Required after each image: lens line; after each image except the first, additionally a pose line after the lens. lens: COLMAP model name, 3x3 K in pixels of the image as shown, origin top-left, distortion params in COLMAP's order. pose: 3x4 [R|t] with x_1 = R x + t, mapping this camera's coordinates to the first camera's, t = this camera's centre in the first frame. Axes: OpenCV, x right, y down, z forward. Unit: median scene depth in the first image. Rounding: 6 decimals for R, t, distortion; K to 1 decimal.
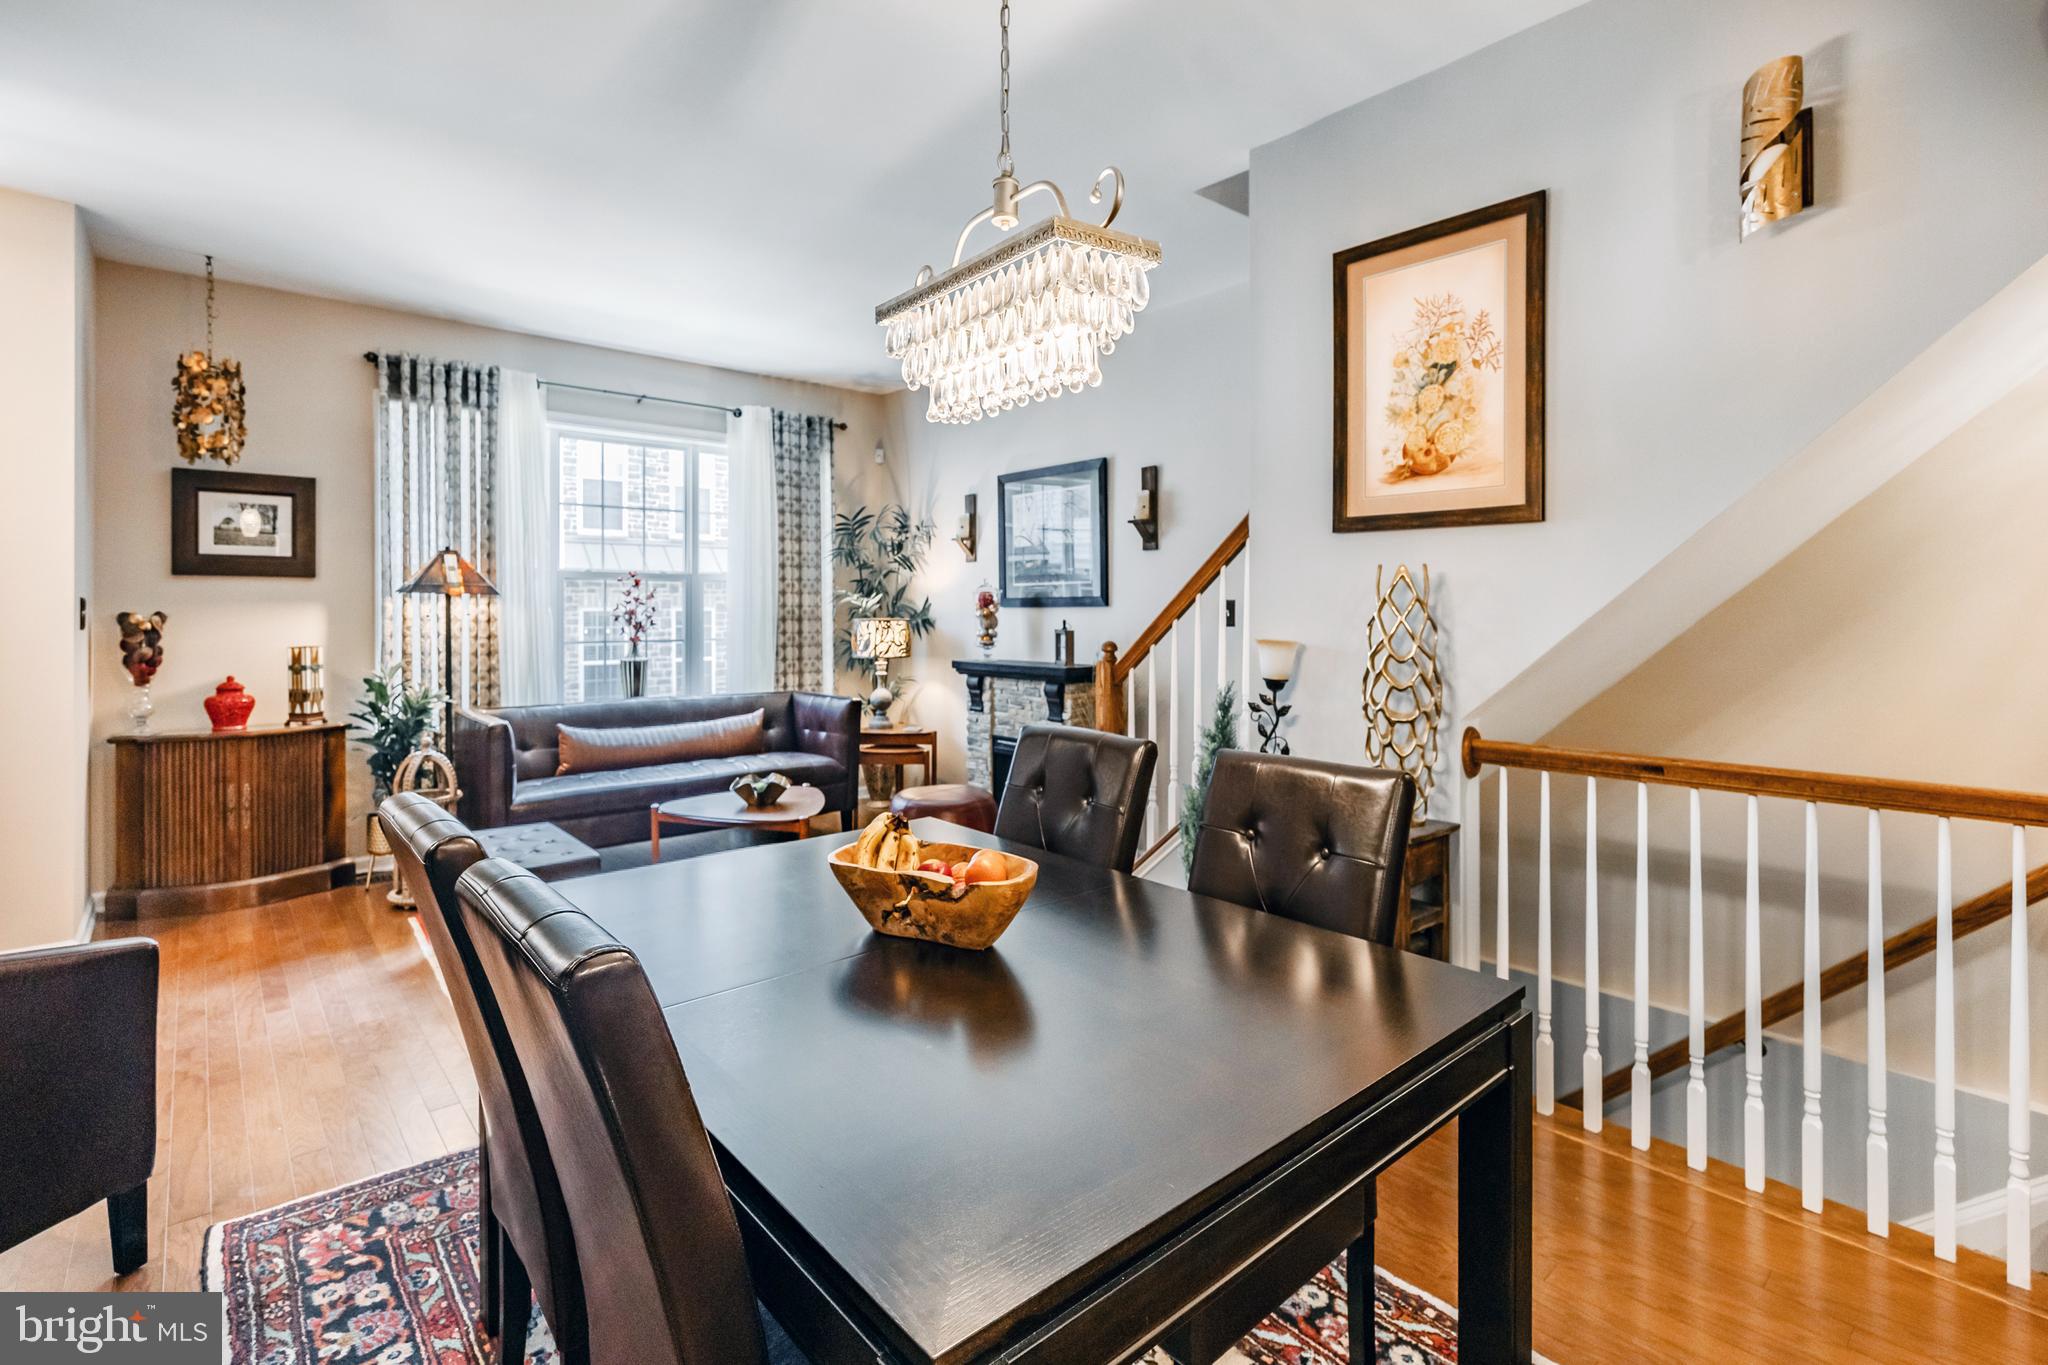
lens RADIAL K [[938.8, 0, 1044.6], [0, 938.8, 608.9], [0, 0, 1]] dist [0.000793, -0.000470]
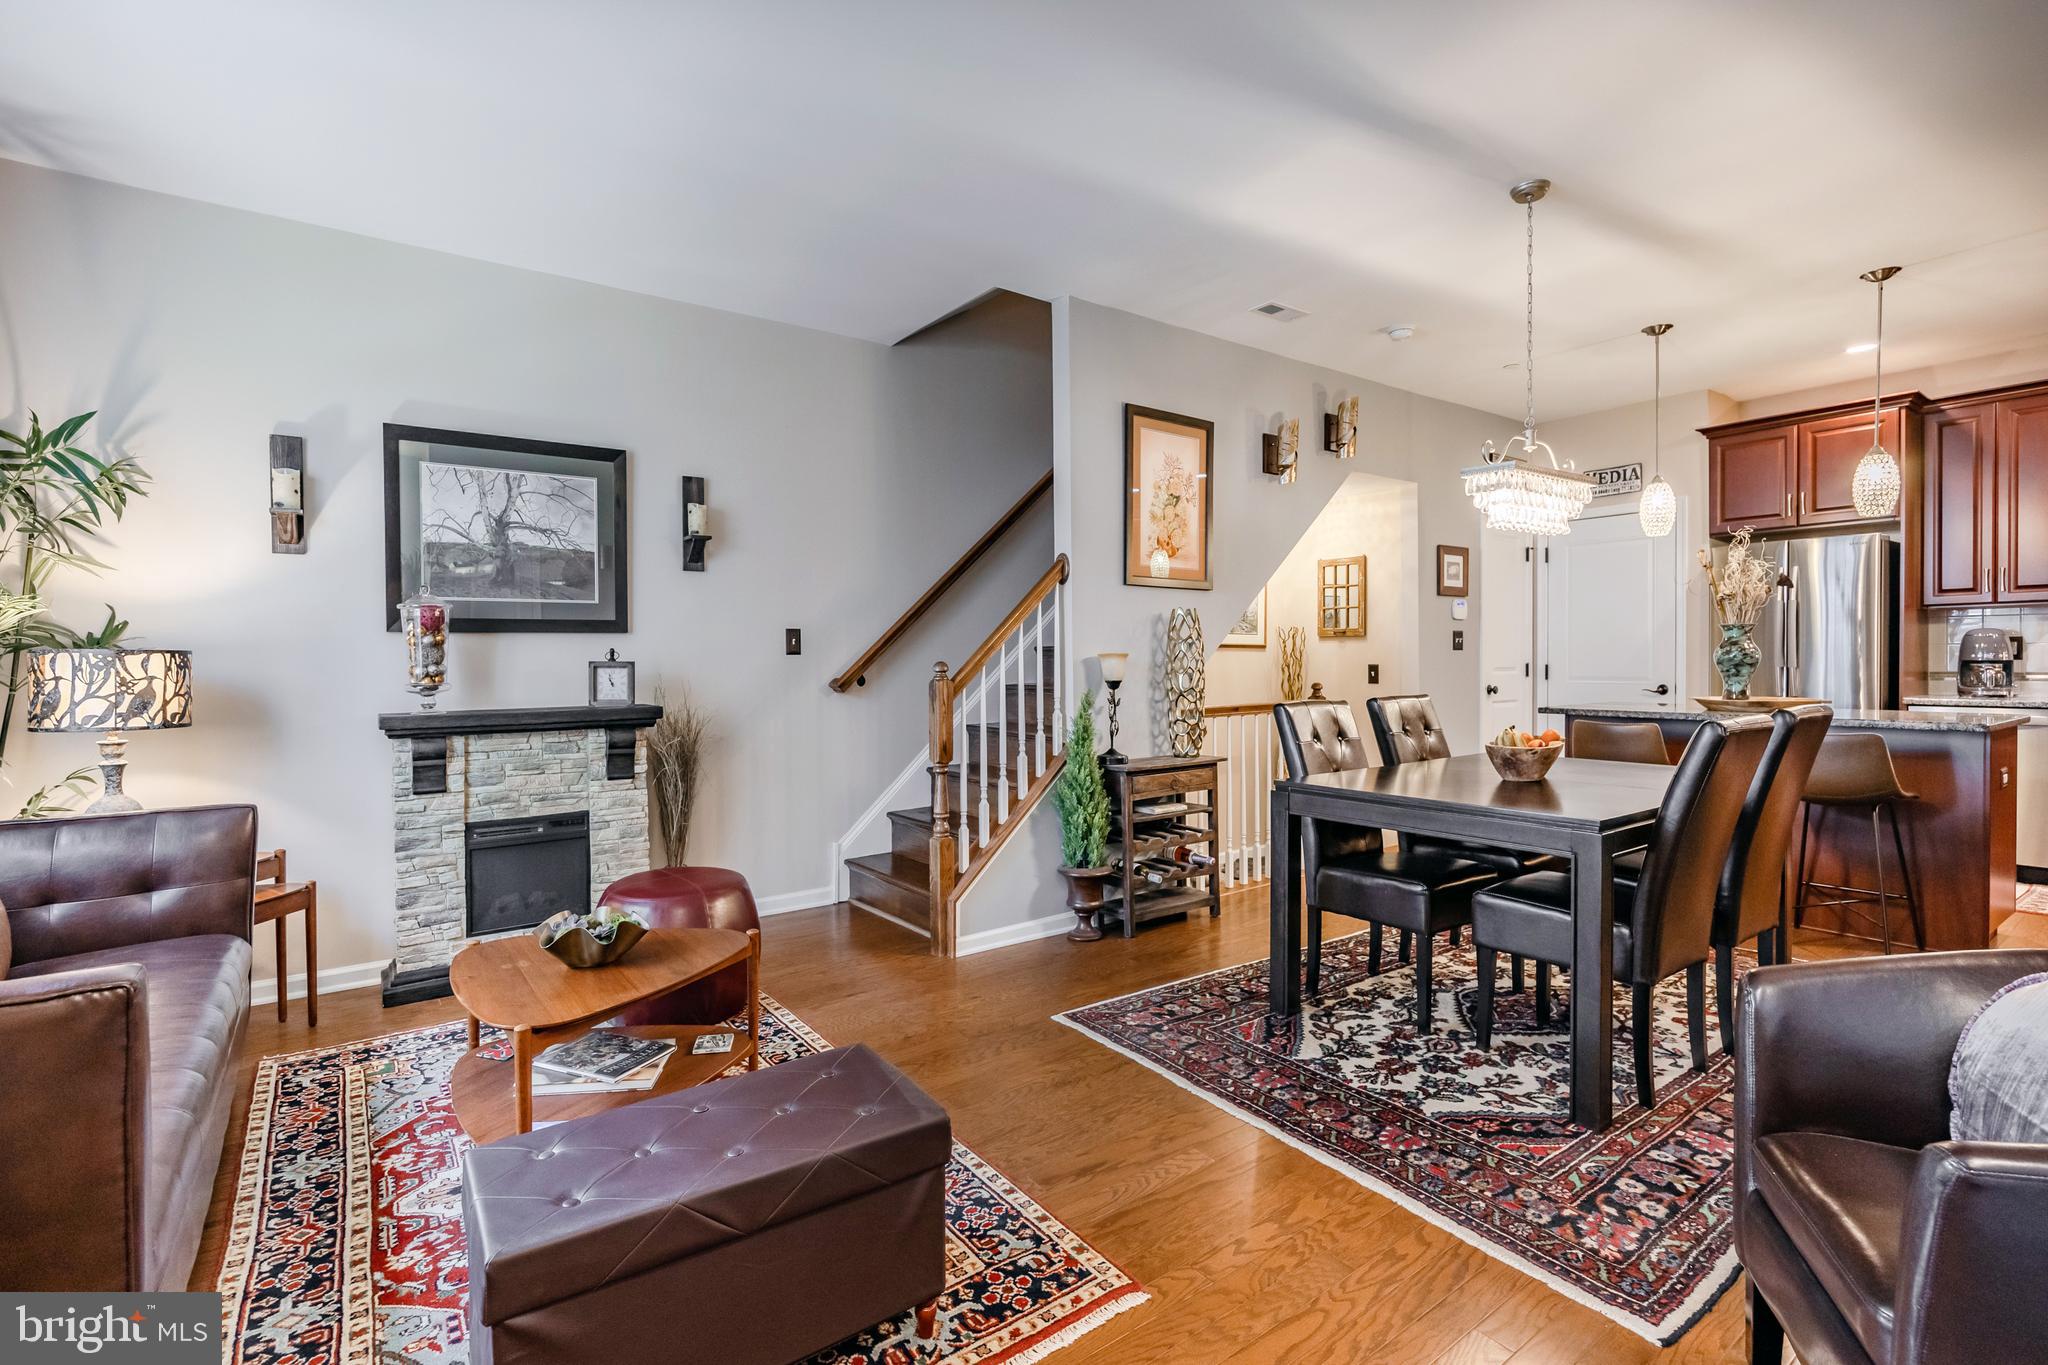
lens RADIAL K [[946.8, 0, 964.8], [0, 946.8, 669.4], [0, 0, 1]] dist [-0.002803, 0.000531]
pose [[0.123146, -0.009344, 0.992345, -0.801659], [0.009089, 0.999924, 0.008288, 0.027532], [-0.992347, 0.007999, 0.123221, 0.677277]]
